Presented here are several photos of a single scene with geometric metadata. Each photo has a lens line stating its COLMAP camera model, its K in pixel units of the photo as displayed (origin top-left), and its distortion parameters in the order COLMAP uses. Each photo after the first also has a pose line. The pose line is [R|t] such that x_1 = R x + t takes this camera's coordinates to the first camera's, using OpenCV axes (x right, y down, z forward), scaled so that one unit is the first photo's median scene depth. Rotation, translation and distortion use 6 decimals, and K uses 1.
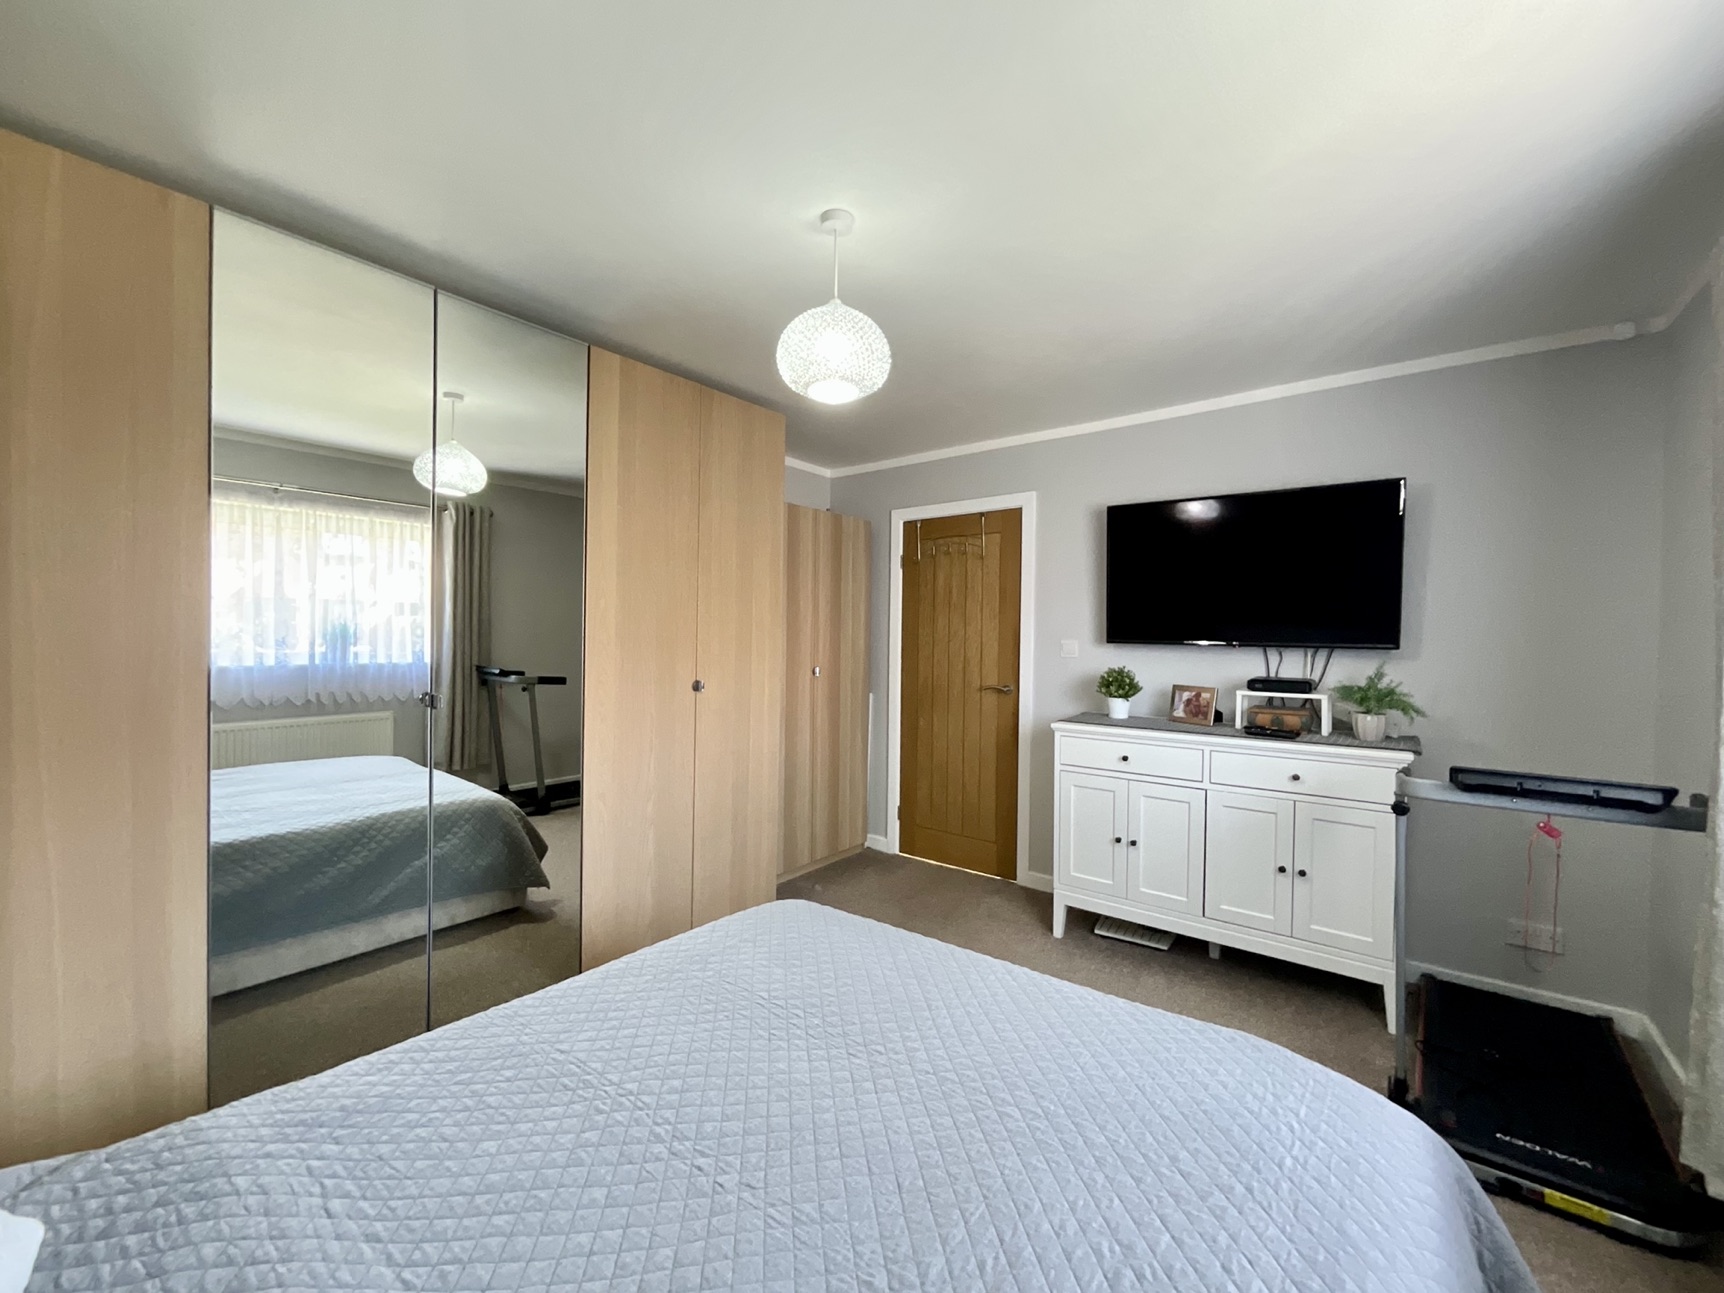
lens RADIAL K [[697.5, 0, 867.5], [0, 697.5, 644.6], [0, 0, 1]] dist [-0.001677, 0.000310]
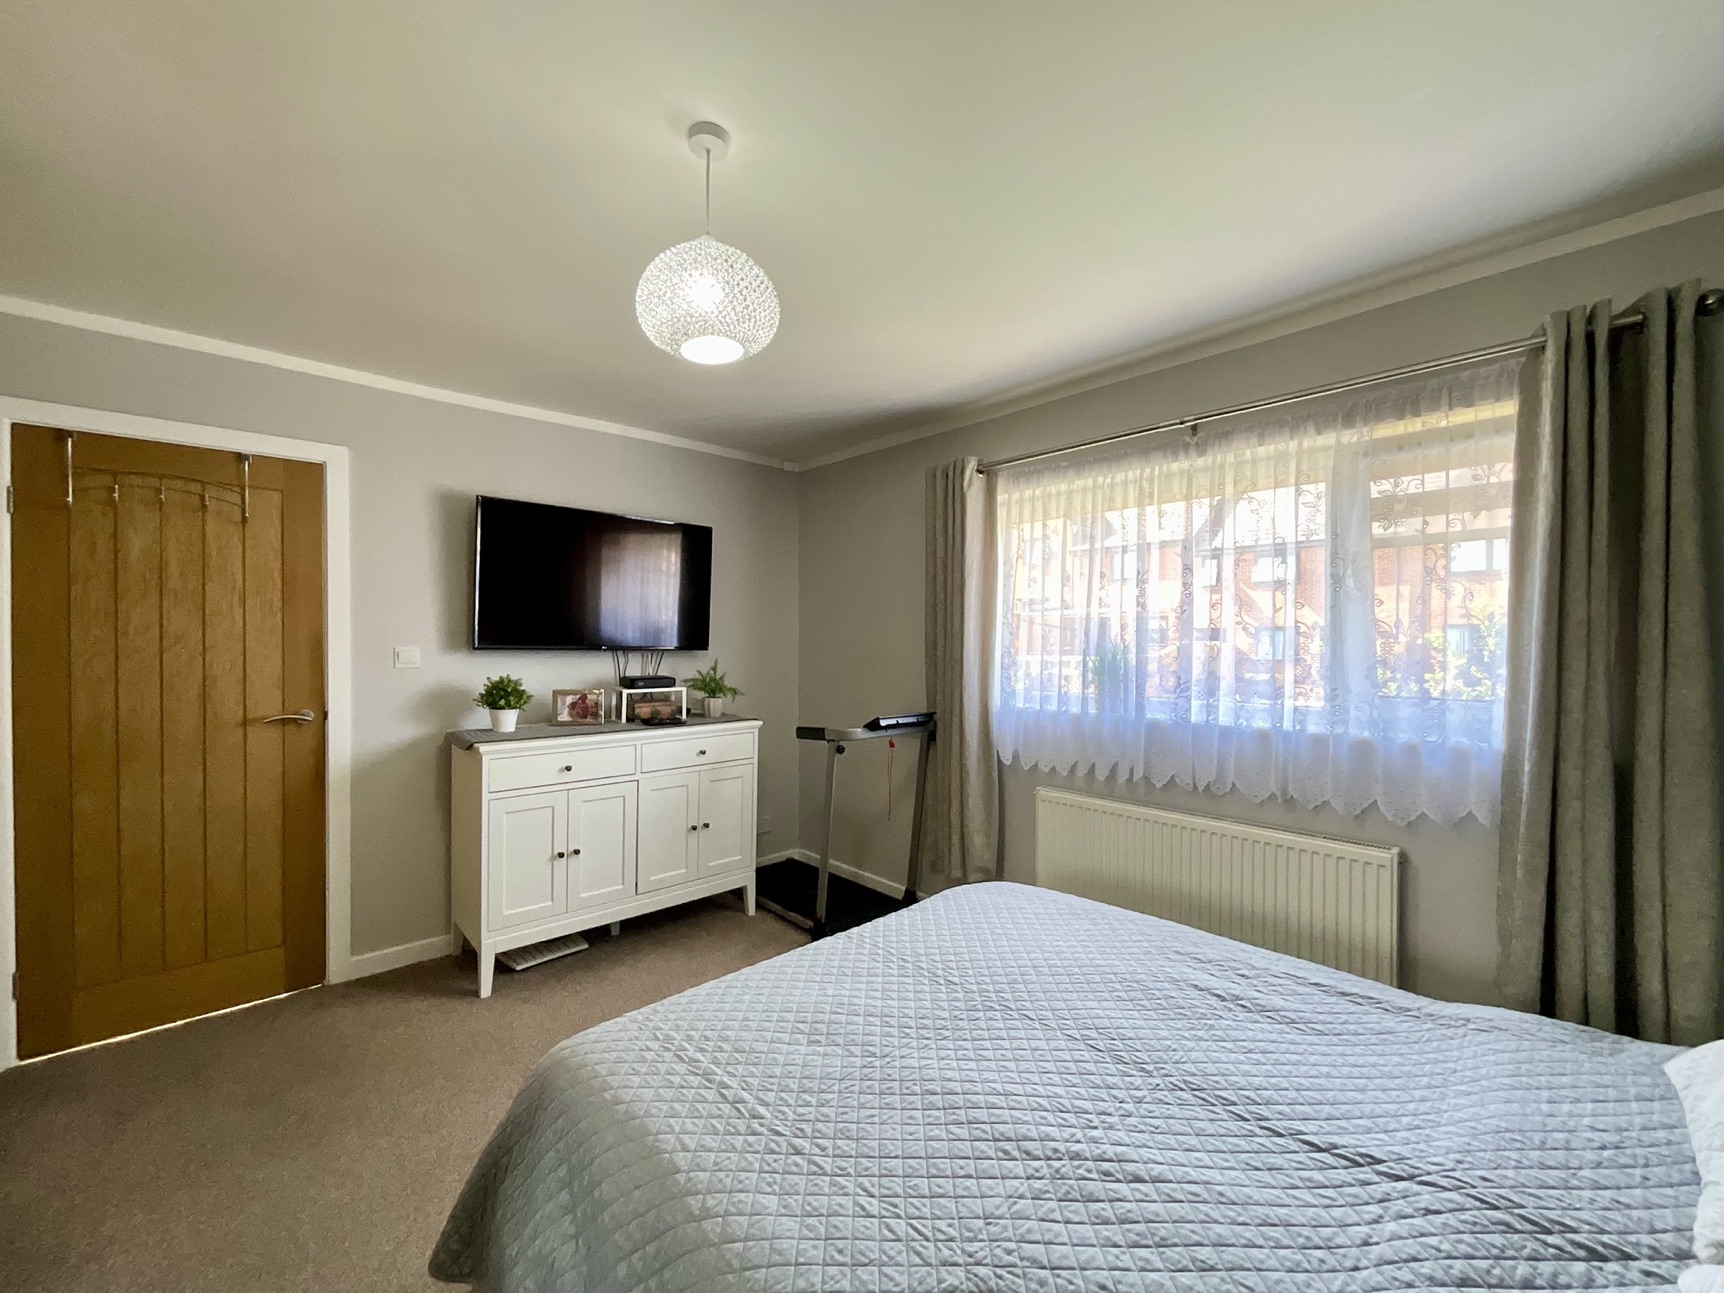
lens RADIAL K [[697.5, 0, 863.6], [0, 697.5, 643.6], [0, 0, 1]] dist [-0.001677, 0.000310]
pose [[0.175544, -0.007530, 0.984443, -0.403723], [0.012105, 0.999912, 0.005489, -0.007933], [-0.984397, 0.010953, 0.175620, 0.332661]]
